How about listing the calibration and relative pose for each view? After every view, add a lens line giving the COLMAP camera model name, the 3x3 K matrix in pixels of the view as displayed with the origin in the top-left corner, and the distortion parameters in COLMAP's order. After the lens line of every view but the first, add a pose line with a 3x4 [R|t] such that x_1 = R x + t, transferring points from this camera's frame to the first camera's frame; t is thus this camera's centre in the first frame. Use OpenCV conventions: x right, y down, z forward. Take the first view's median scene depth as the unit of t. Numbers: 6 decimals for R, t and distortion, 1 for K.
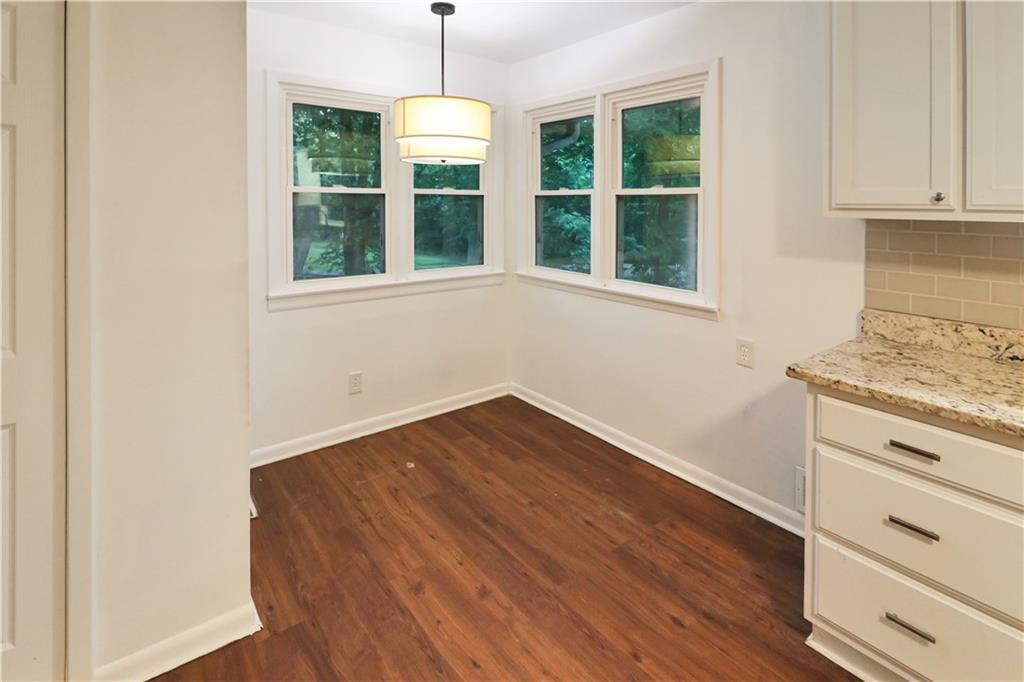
lens RADIAL K [[510.9, 0, 520.8], [0, 510.9, 205.7], [0, 0, 1]] dist [-0.009101, -0.005087]
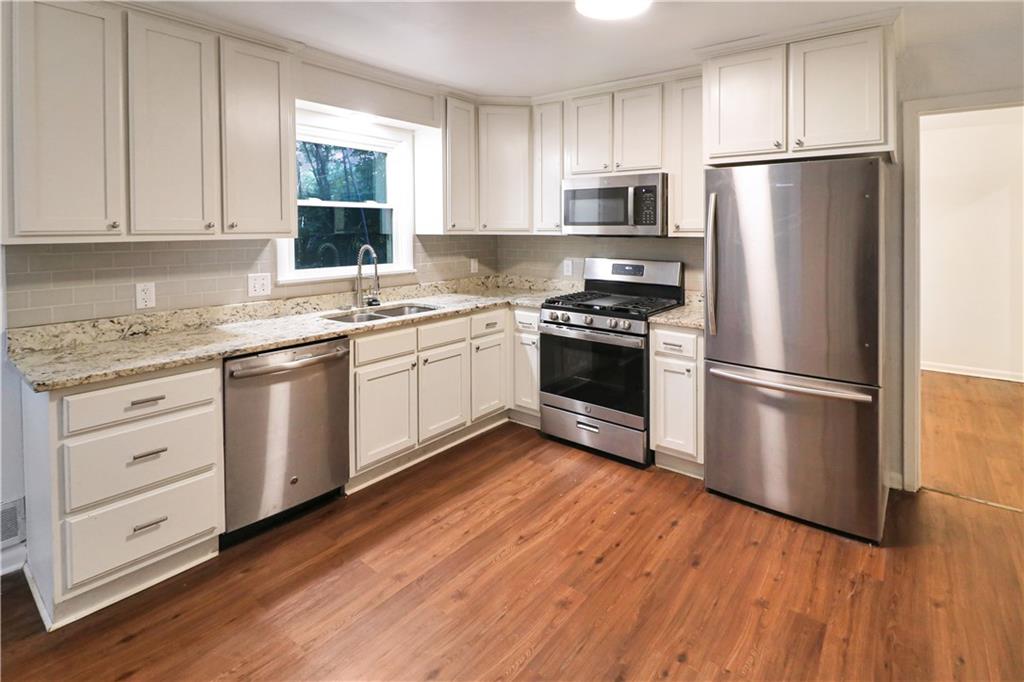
lens RADIAL K [[510.9, 0, 513.5], [0, 510.9, 222.6], [0, 0, 1]] dist [-0.009101, -0.005087]
pose [[-0.241358, 0.006731, 0.970413, -0.530463], [0.010736, 0.999933, -0.004266, -0.004448], [-0.970377, 0.009389, -0.241414, 0.199125]]
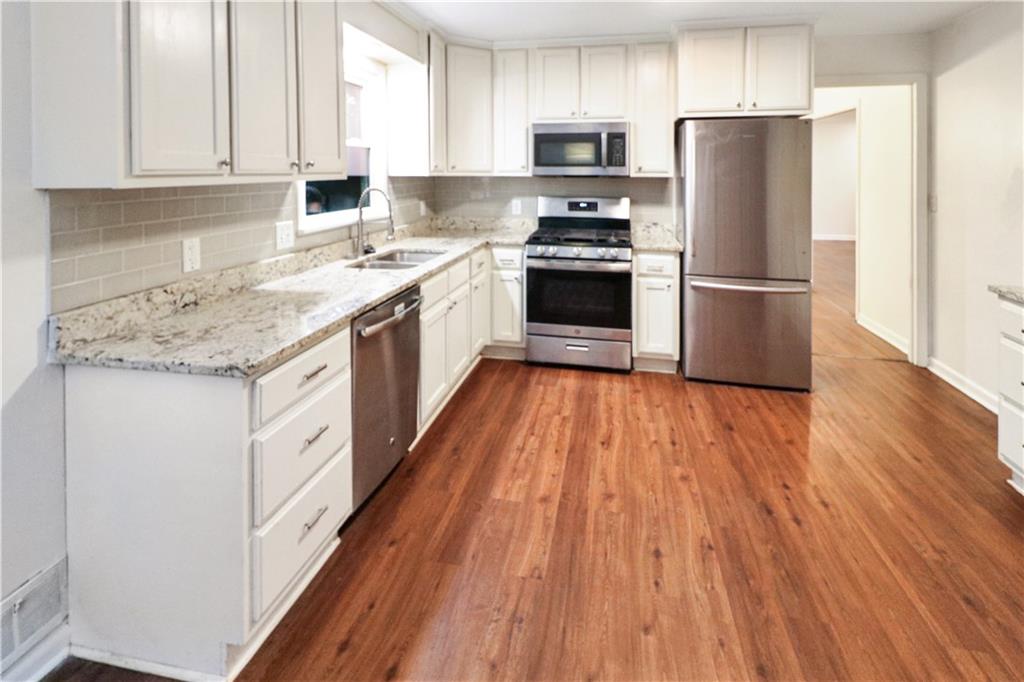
lens RADIAL K [[510.9, 0, 506.7], [0, 510.9, 180.3], [0, 0, 1]] dist [-0.009101, -0.005087]
pose [[-0.637251, -0.015713, 0.770497, -0.273617], [0.009723, 0.999549, 0.028425, -0.006058], [-0.770595, 0.025605, -0.636810, 0.845597]]
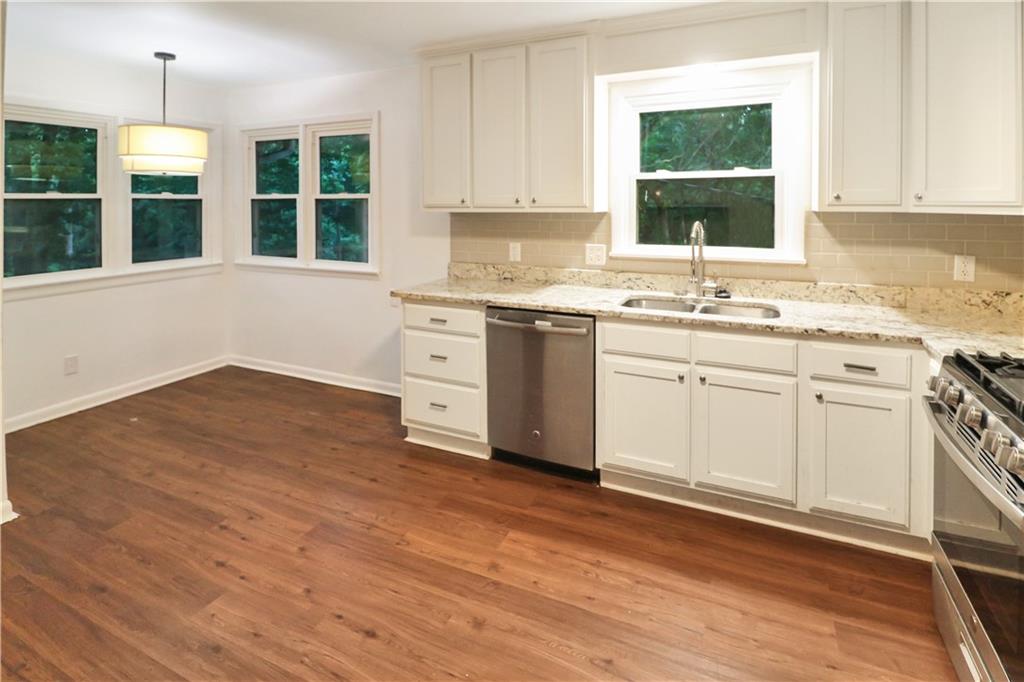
lens RADIAL K [[510.9, 0, 523.4], [0, 510.9, 197.7], [0, 0, 1]] dist [-0.009101, -0.005087]
pose [[0.883720, -0.003603, 0.468003, 0.053951], [0.011432, 0.999838, -0.013889, 0.002023], [-0.467877, 0.017624, 0.883618, -0.638194]]
